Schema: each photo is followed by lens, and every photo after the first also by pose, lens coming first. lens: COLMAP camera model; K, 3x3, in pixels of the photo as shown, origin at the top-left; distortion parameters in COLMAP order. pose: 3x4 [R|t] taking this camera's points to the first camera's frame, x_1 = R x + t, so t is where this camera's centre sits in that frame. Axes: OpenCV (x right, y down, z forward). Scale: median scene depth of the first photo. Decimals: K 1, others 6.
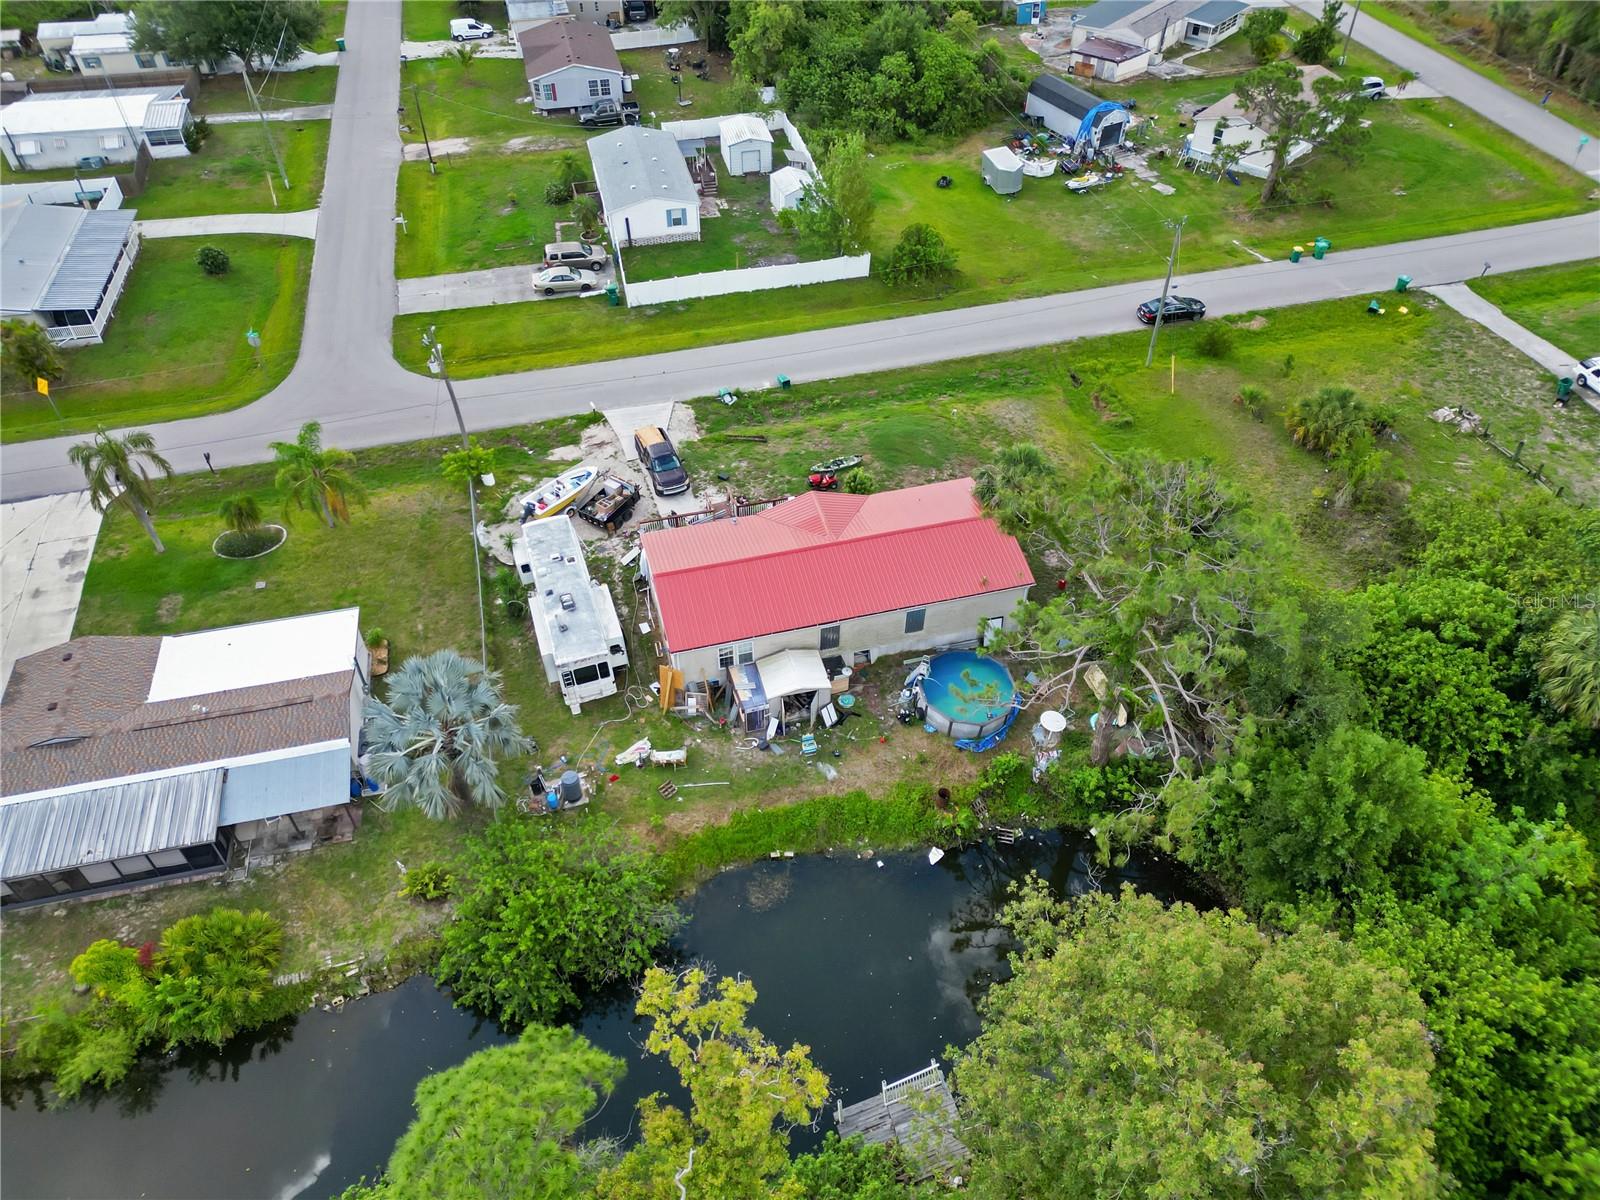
lens RADIAL K [[1116.2, 0, 795.6], [0, 1116.2, 597.8], [0, 0, 1]] dist [0.071172, -0.065745]
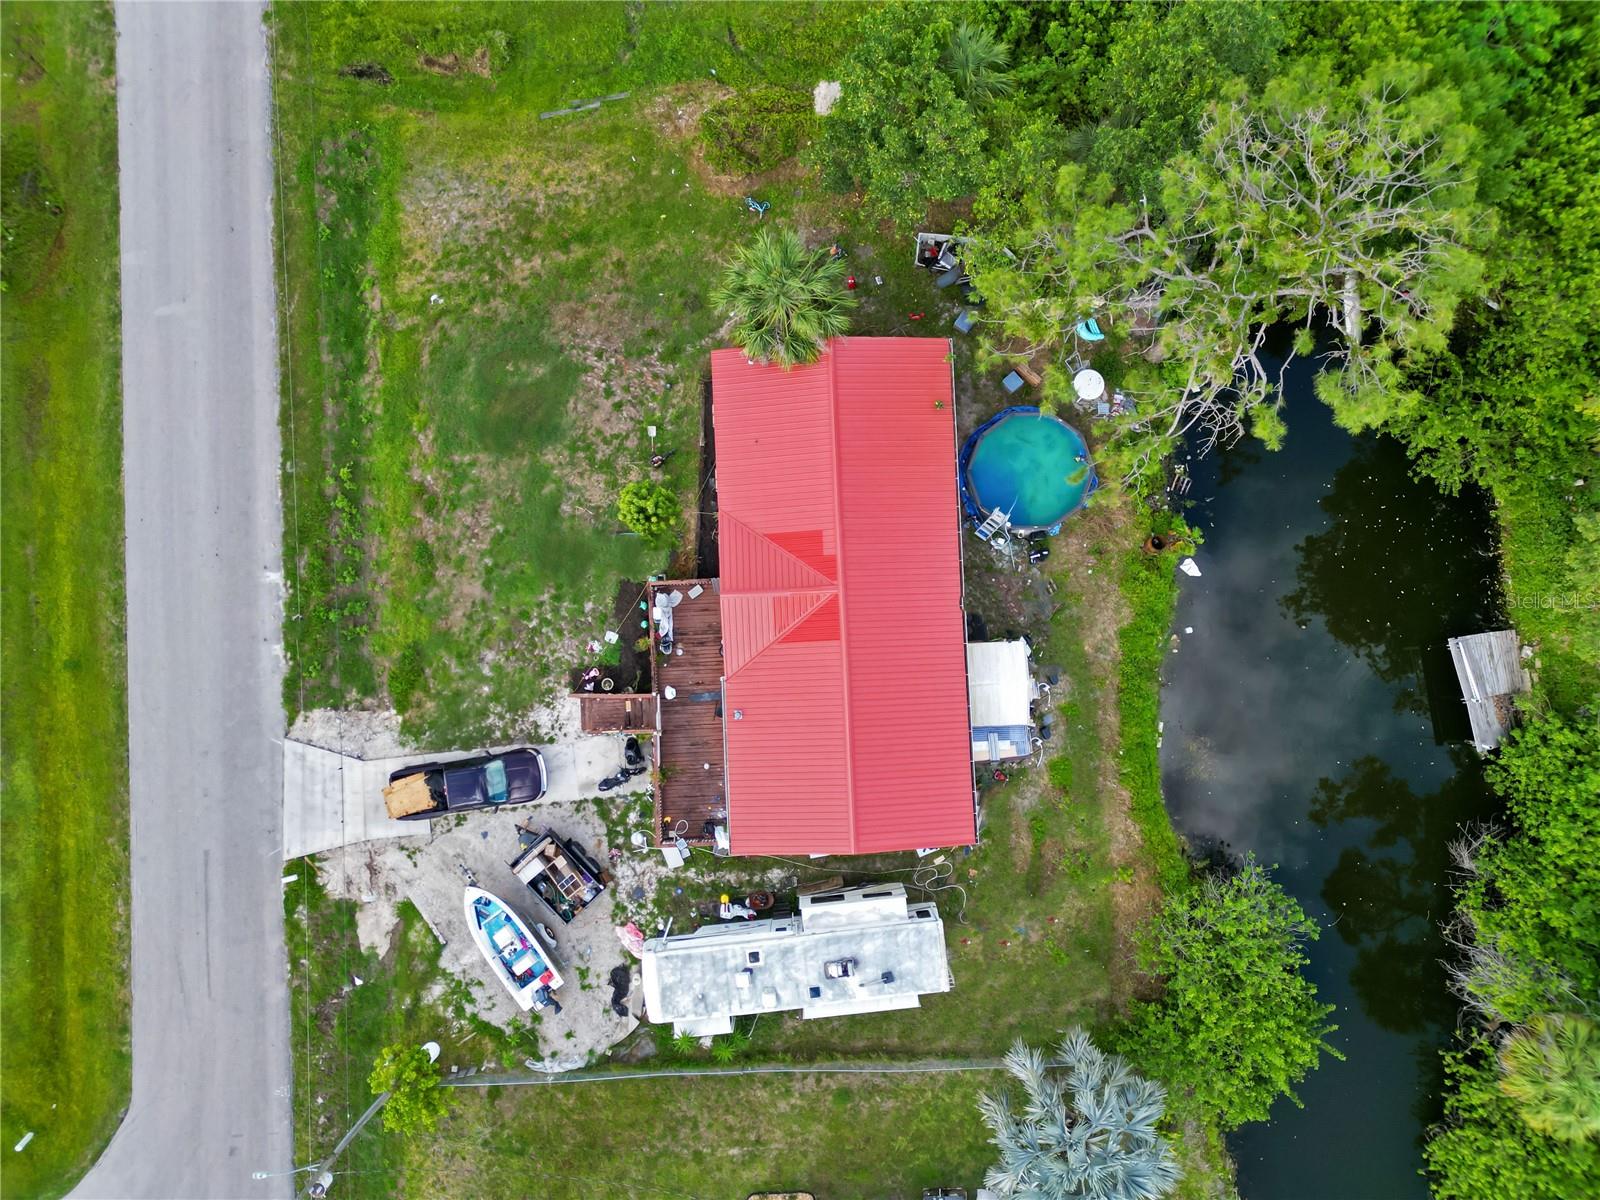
lens RADIAL K [[1117.7, 0, 797.6], [0, 1117.7, 591.0], [0, 0, 1]] dist [0.071808, -0.068599]
pose [[0.211417, -0.975593, 0.059340, -0.009228], [0.683393, 0.190955, 0.704635, -0.402877], [-0.698768, -0.108419, 0.707085, 0.368094]]
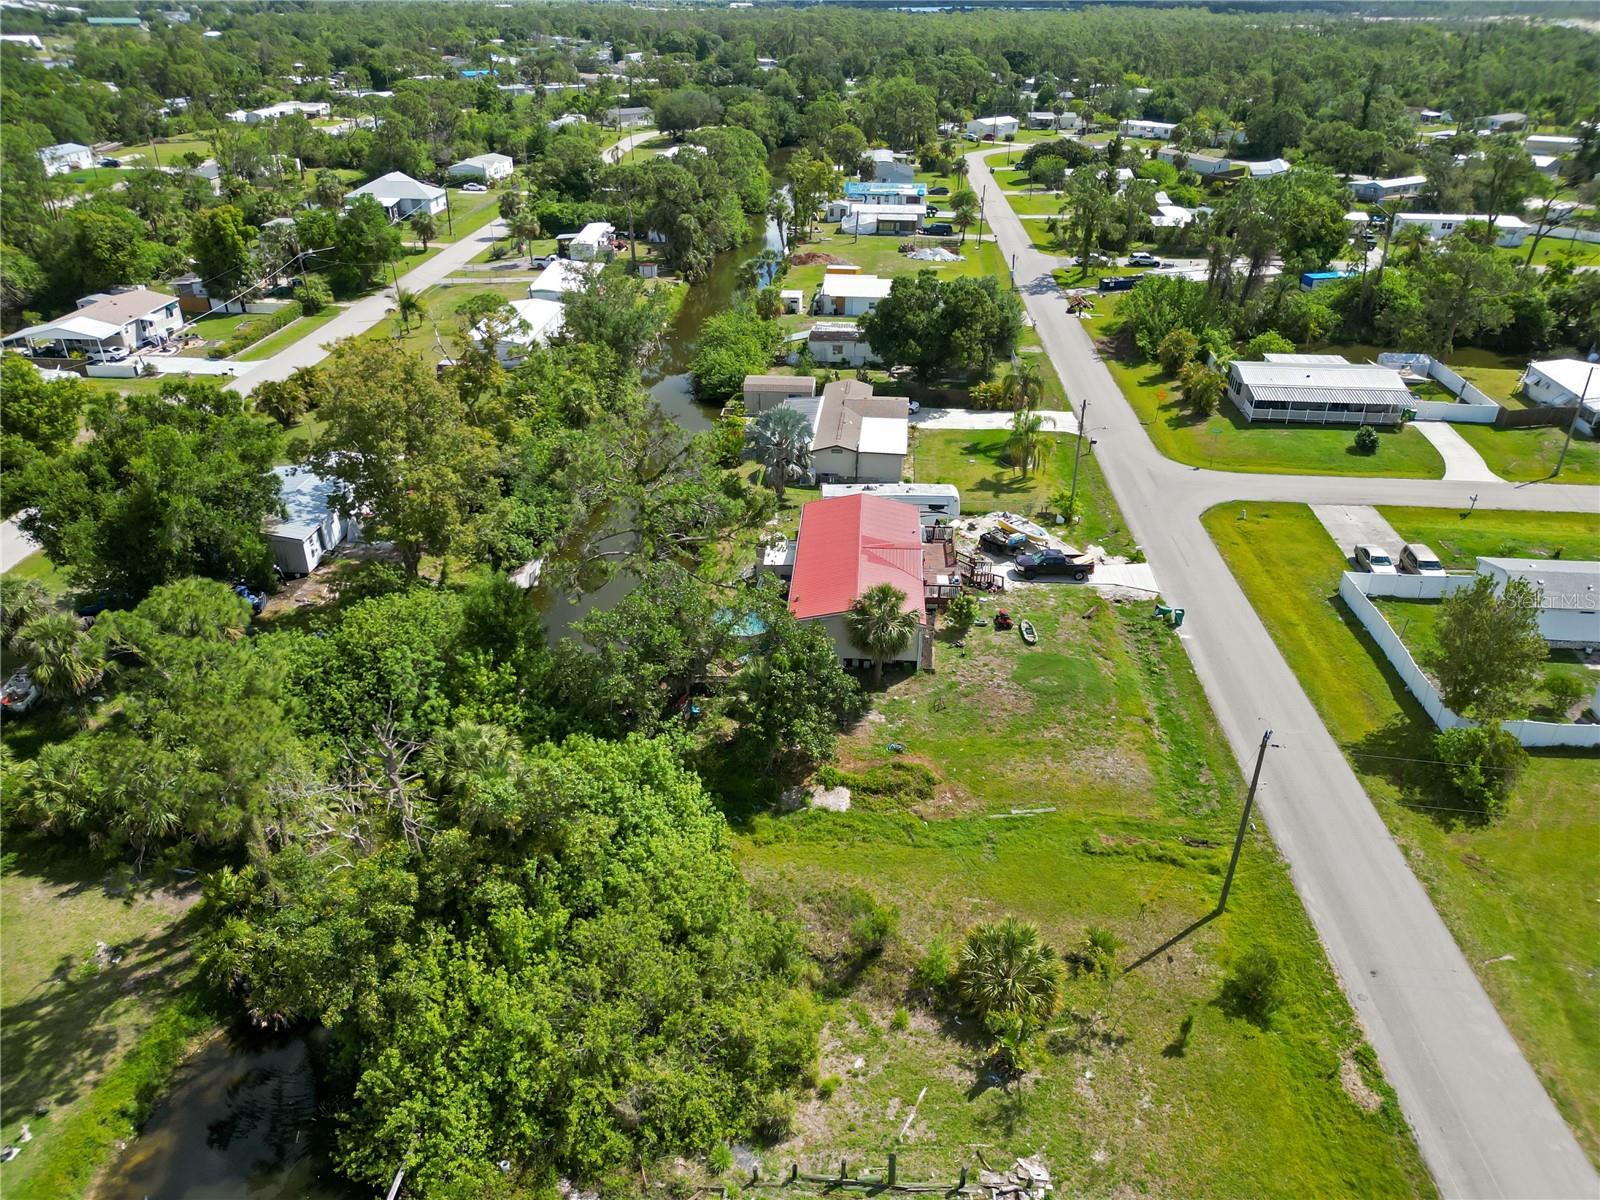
lens RADIAL K [[1116.2, 0, 795.6], [0, 1116.2, 597.8], [0, 0, 1]] dist [0.071172, -0.065745]
pose [[-0.317766, 0.457468, -0.830511, 0.879647], [-0.662061, 0.519970, 0.539728, -0.503997], [0.678749, 0.721356, 0.137643, 0.569738]]
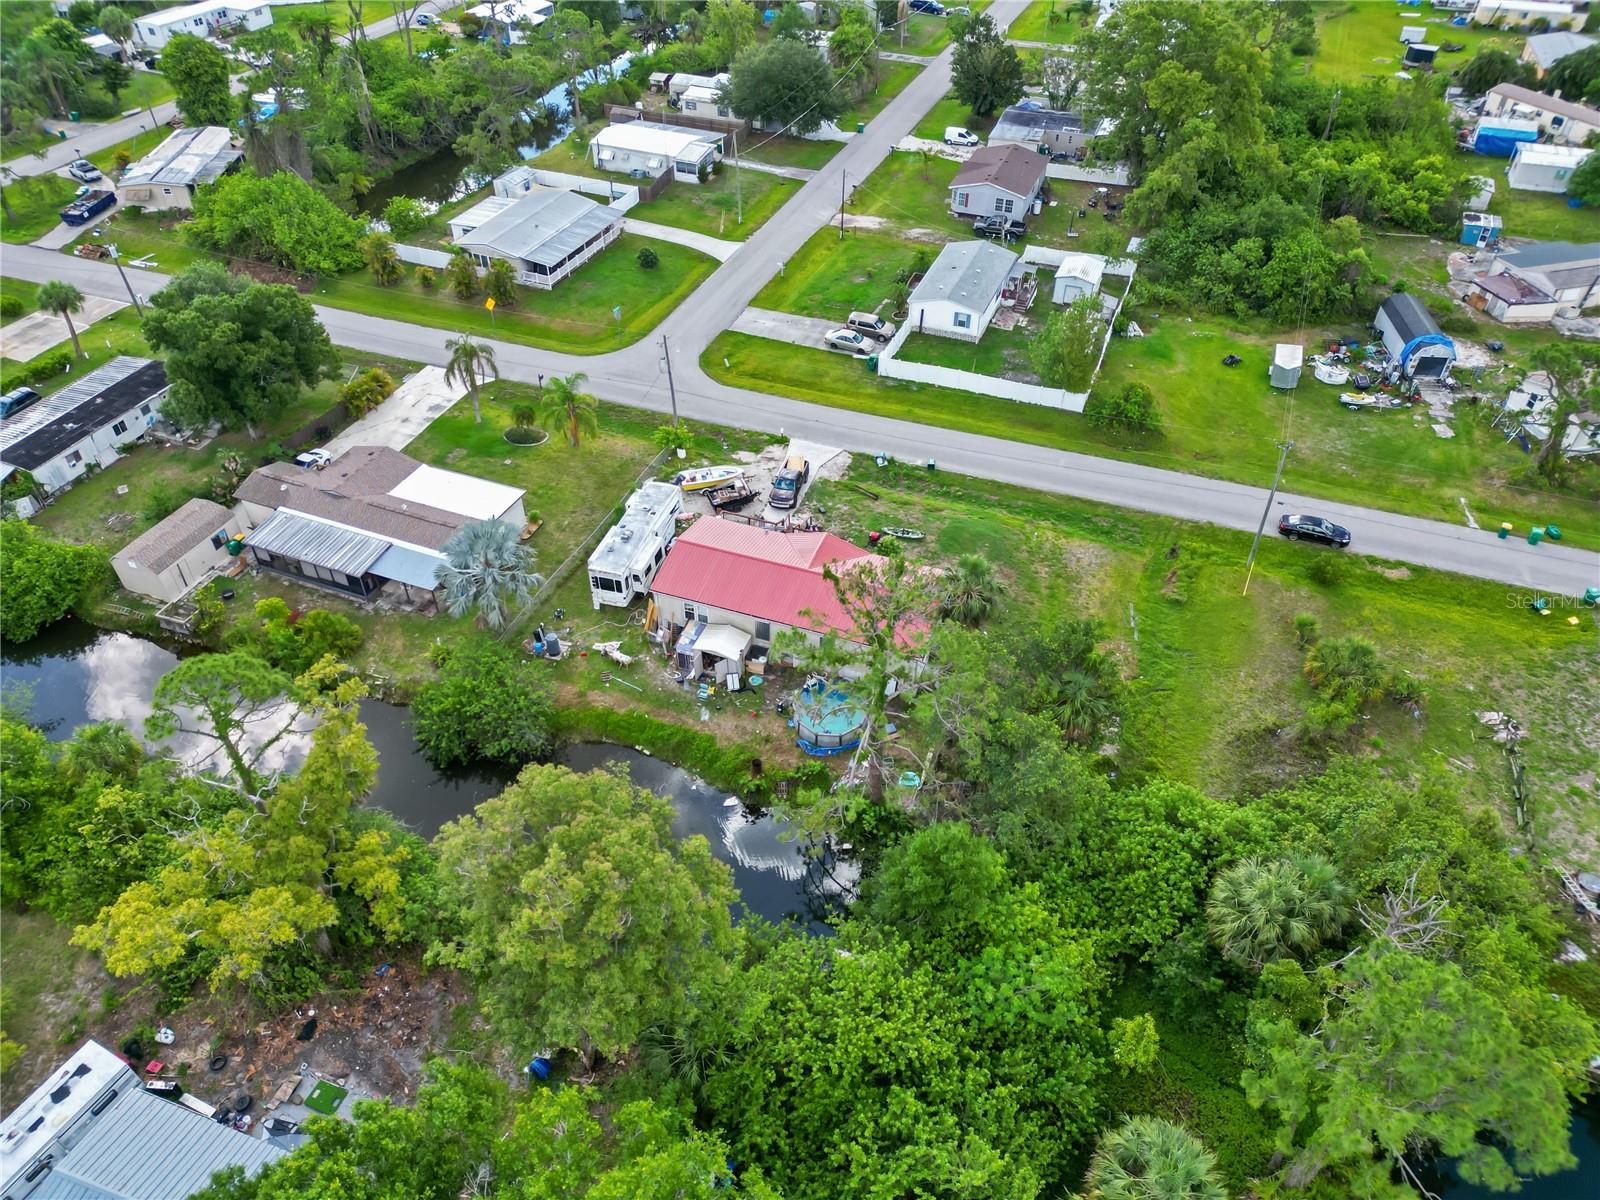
lens RADIAL K [[1116.2, 0, 795.6], [0, 1116.2, 597.8], [0, 0, 1]] dist [0.071172, -0.065745]
pose [[0.817832, 0.382110, -0.430282, 0.424392], [-0.406817, 0.912747, 0.037328, -0.044919], [0.407002, 0.144518, 0.901923, -0.122973]]
